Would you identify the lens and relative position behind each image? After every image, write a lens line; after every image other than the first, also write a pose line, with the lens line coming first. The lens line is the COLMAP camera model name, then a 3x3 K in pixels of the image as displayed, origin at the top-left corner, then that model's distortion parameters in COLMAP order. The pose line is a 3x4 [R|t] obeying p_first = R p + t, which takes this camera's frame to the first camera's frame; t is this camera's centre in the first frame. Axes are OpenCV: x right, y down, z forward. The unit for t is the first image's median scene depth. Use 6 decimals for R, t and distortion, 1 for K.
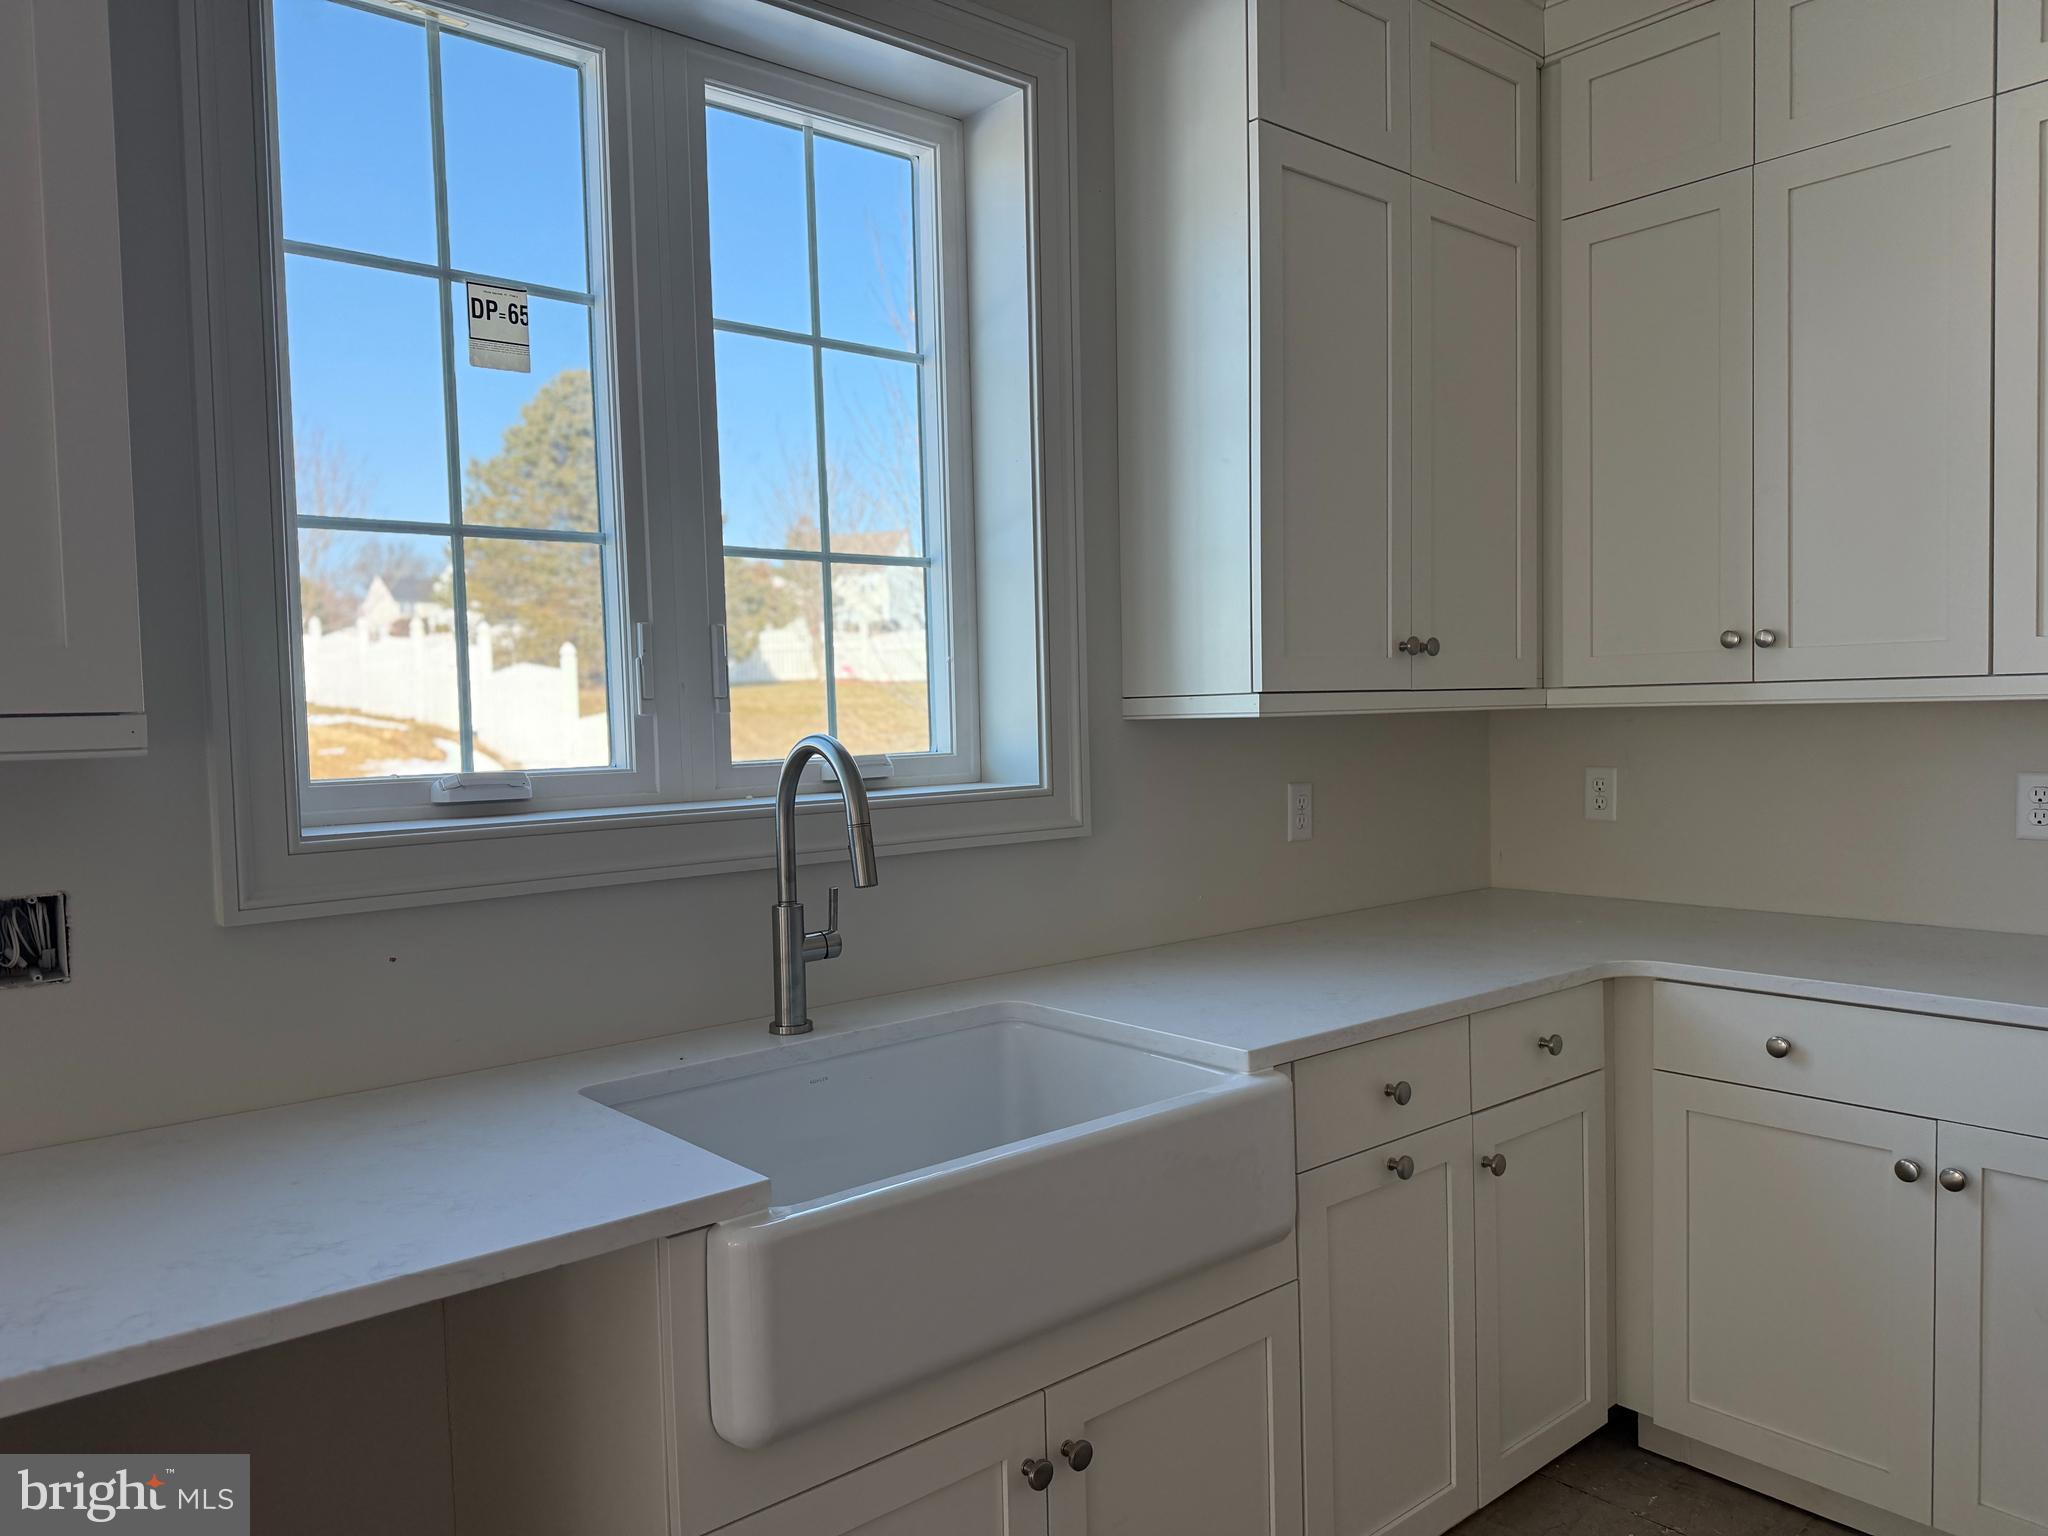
lens RADIAL K [[1449.9, 0, 1002.0], [0, 1449.9, 773.2], [0, 0, 1]] dist [0.049457, -0.063519]
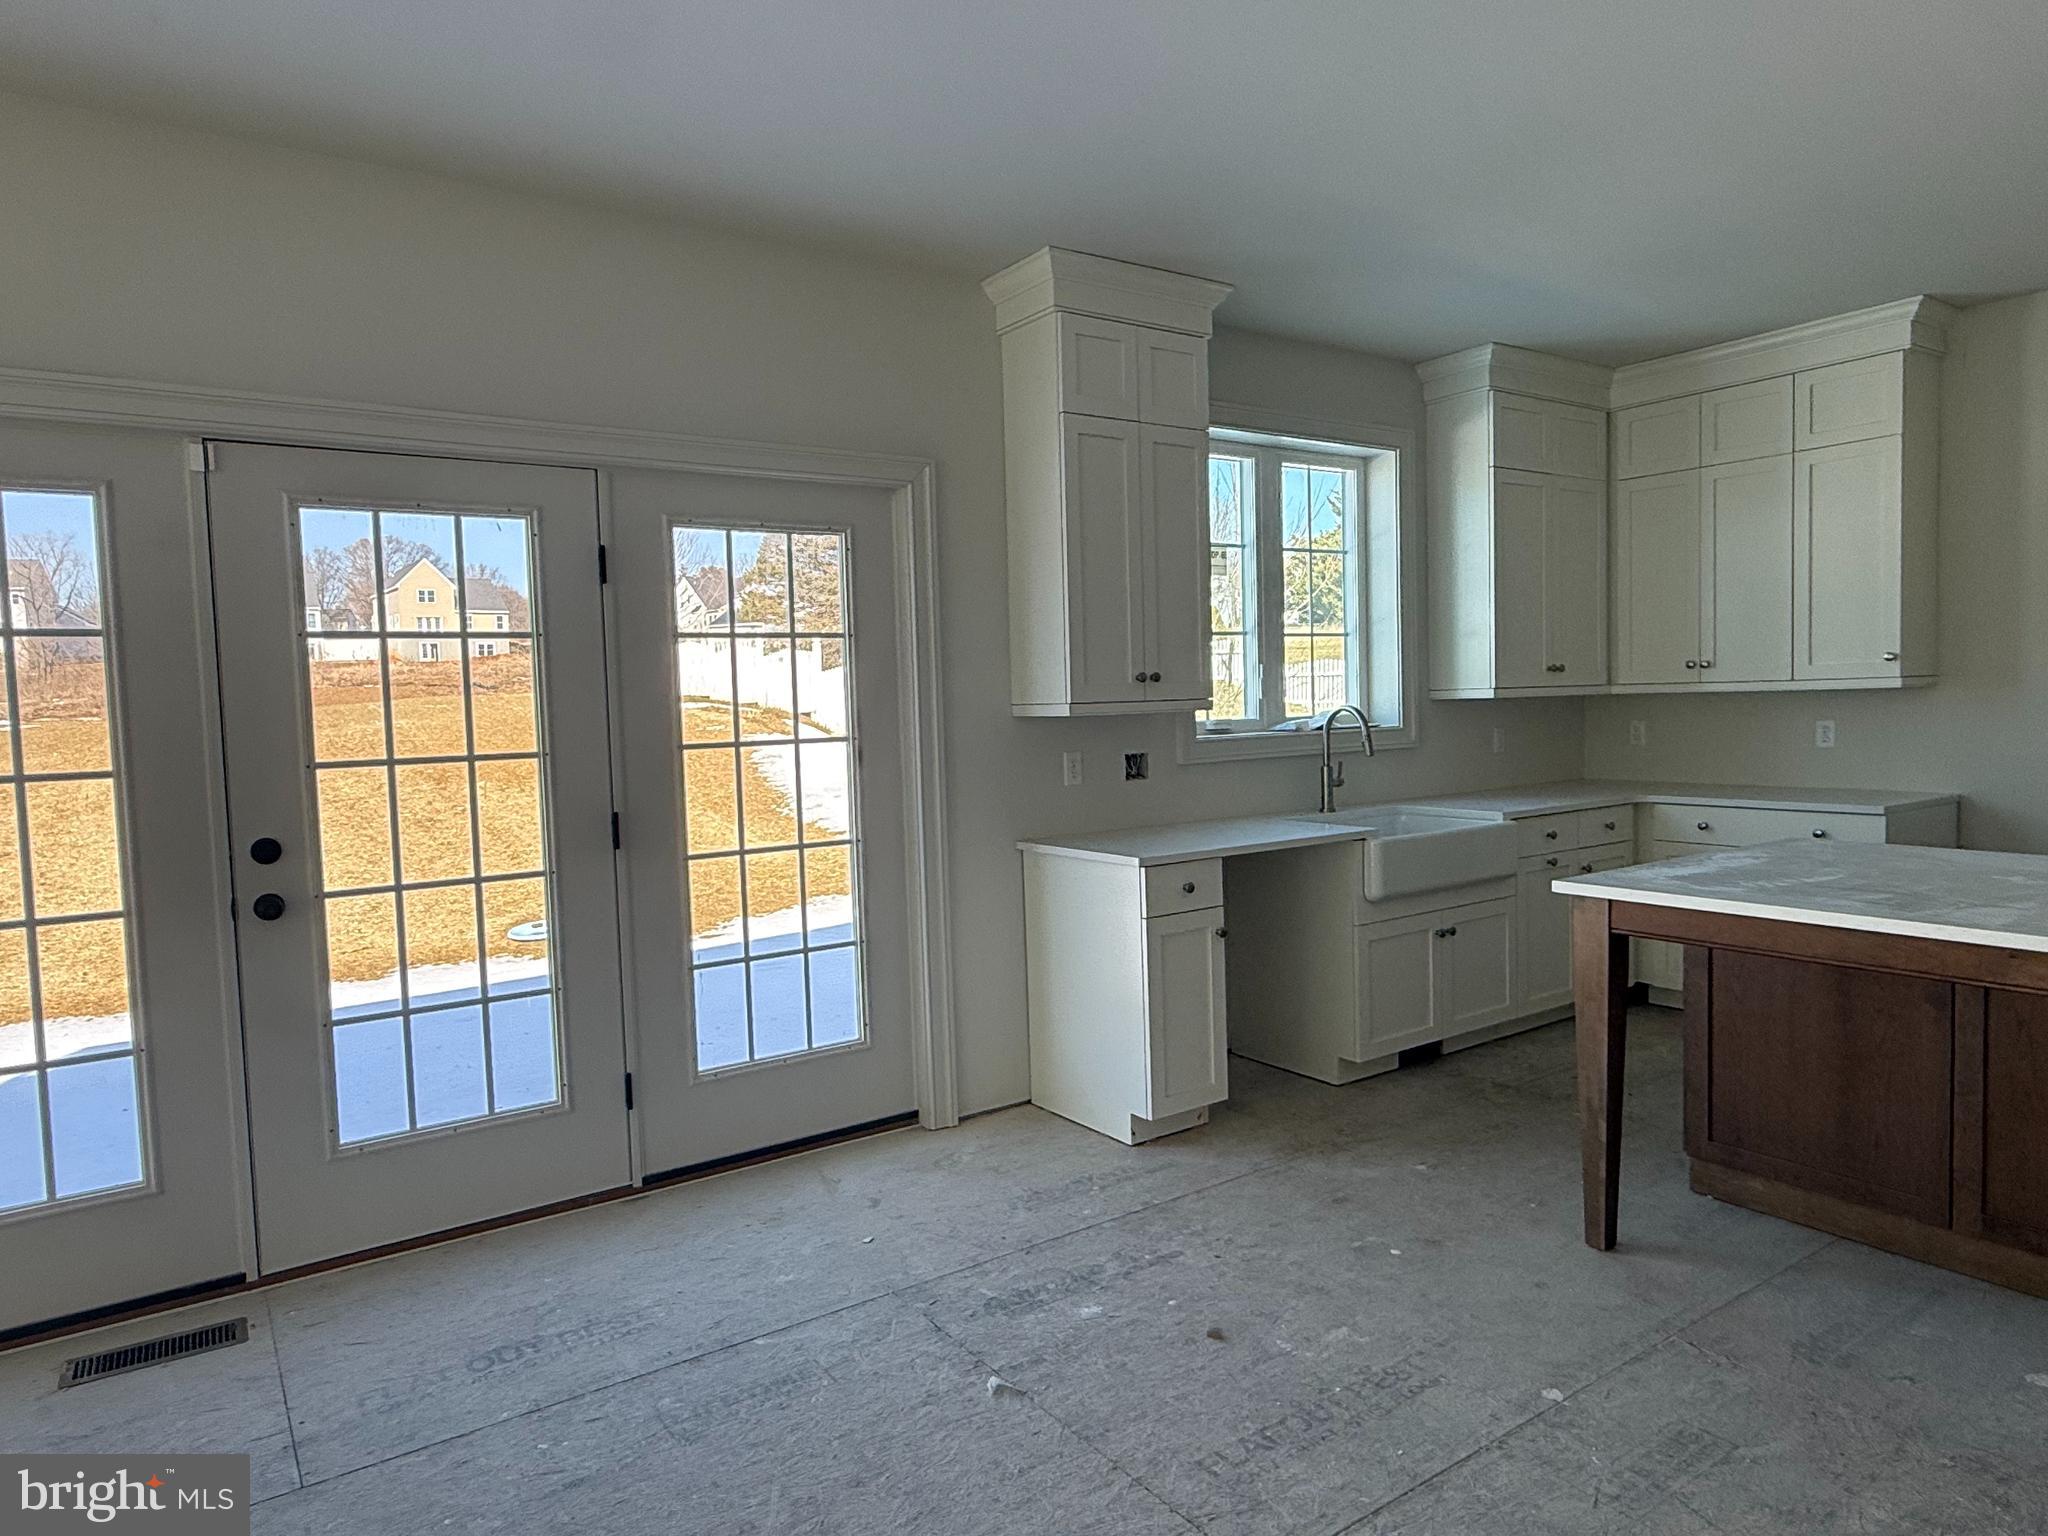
lens RADIAL K [[1257.5, 0, 1010.1], [0, 1257.5, 764.6], [0, 0, 1]] dist [0.002419, 0.000120]
pose [[0.995244, -0.001111, -0.097403, -0.452679], [0.002247, 0.999931, 0.011560, 0.050259], [0.097383, -0.011724, 0.995178, -1.283649]]
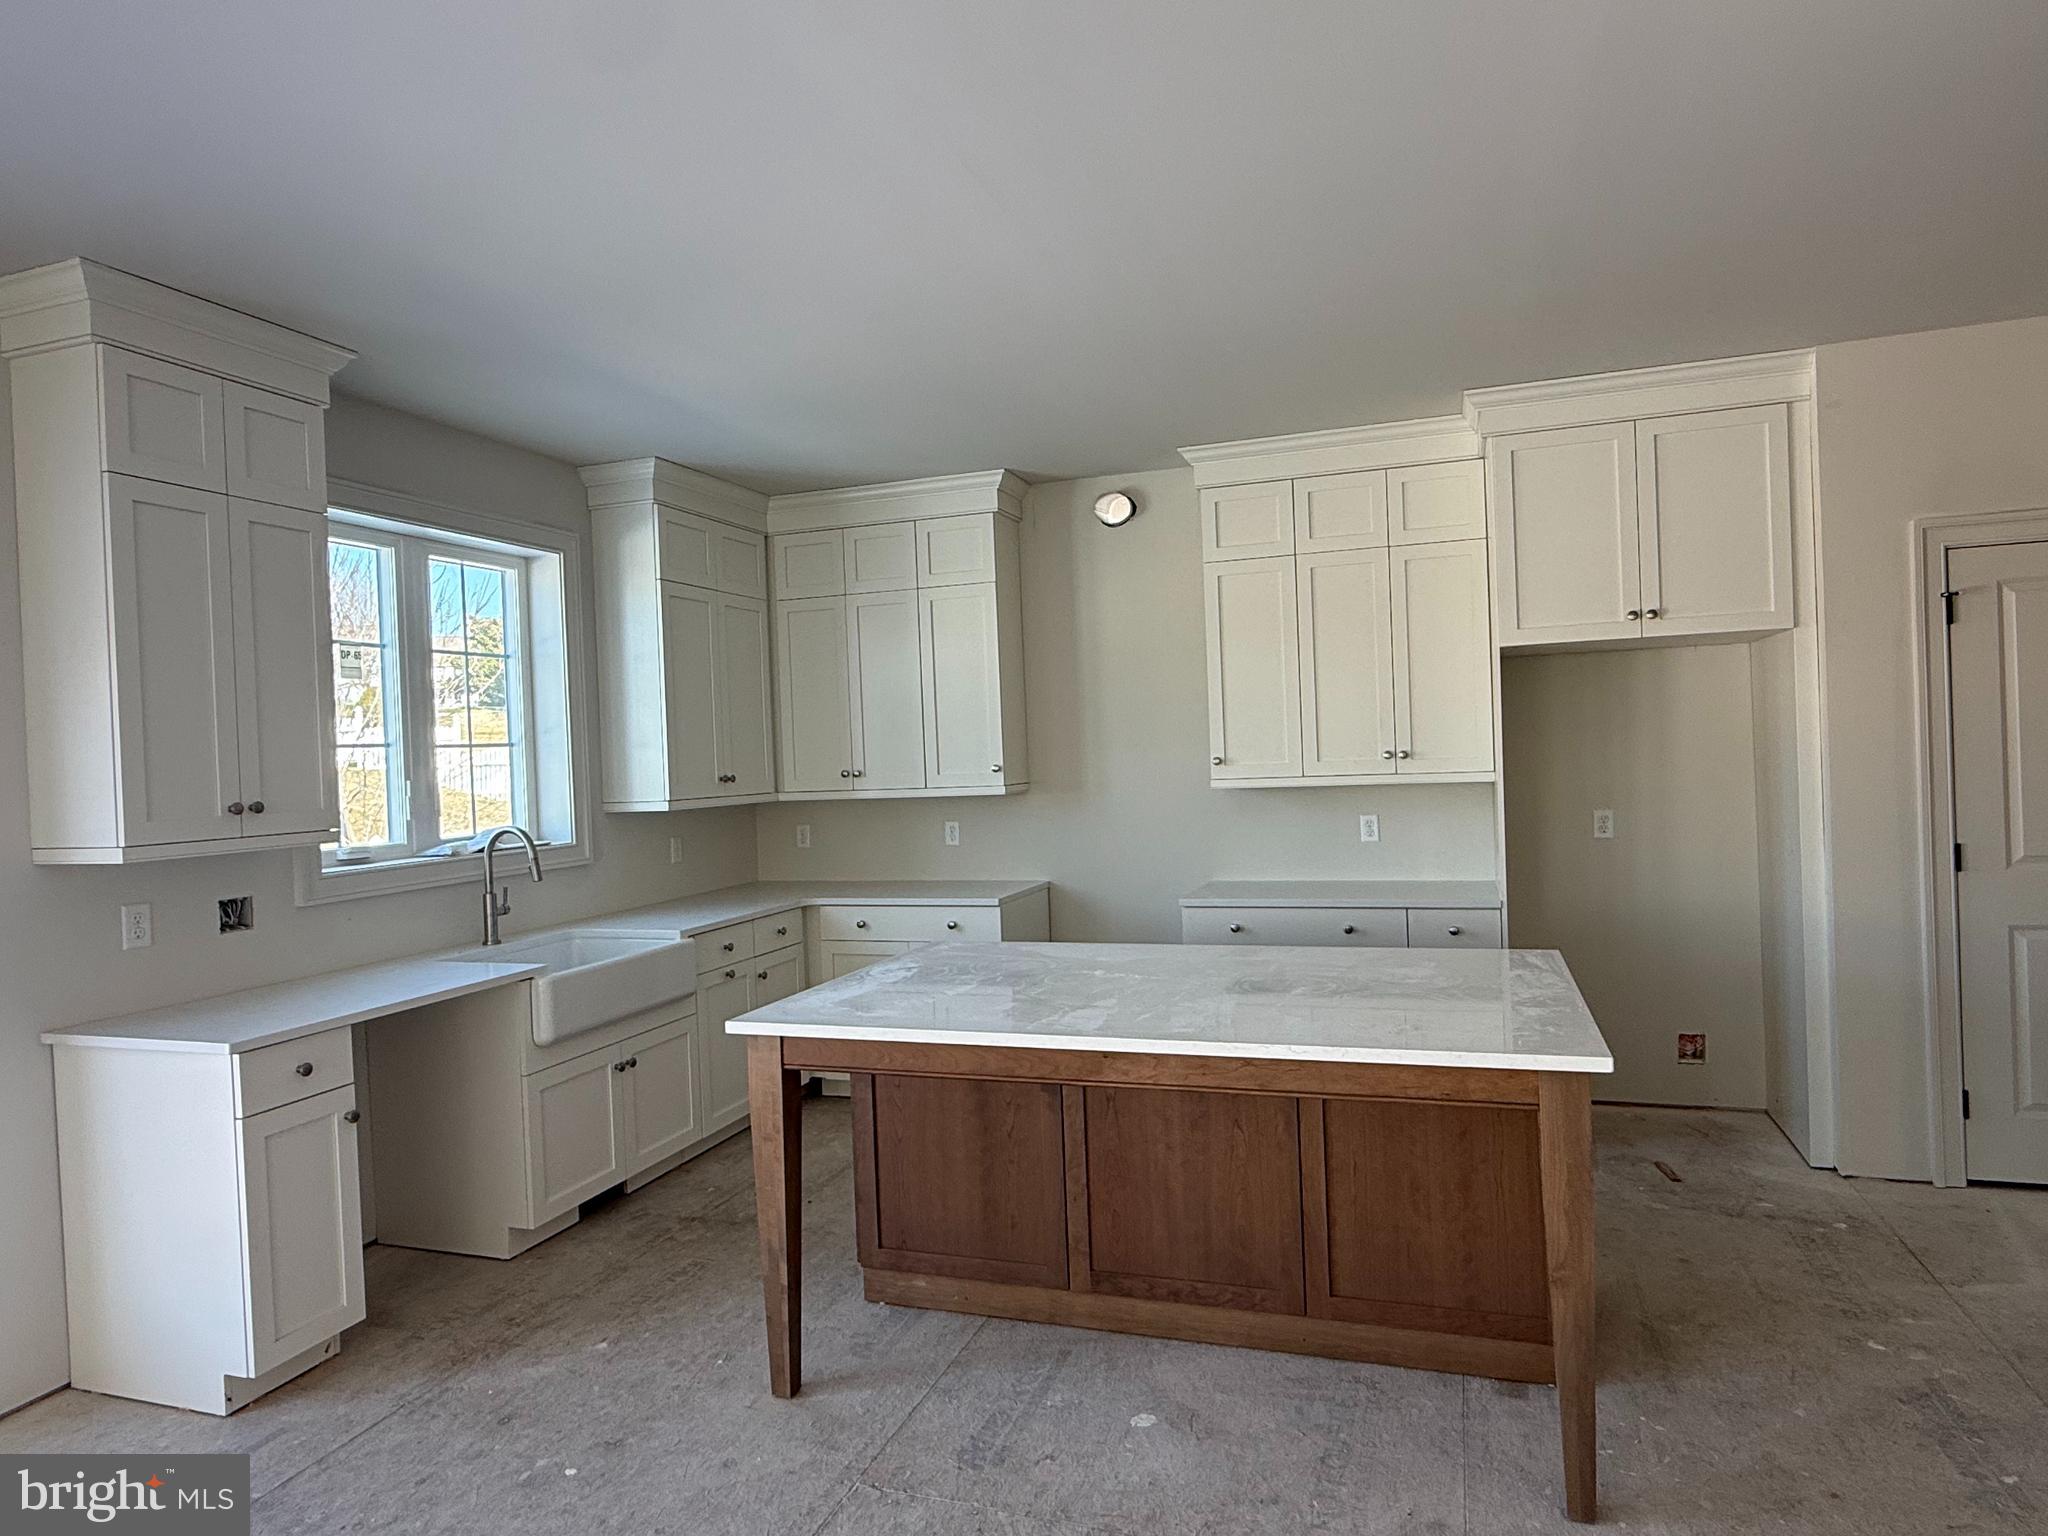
lens RADIAL K [[1257.5, 0, 1026.8], [0, 1257.5, 754.9], [0, 0, 1]] dist [0.002419, 0.000120]
pose [[0.857428, -0.012338, 0.514456, -0.408205], [0.044781, 0.997709, -0.050708, 0.002406], [-0.512652, 0.066517, 0.856016, -1.184063]]
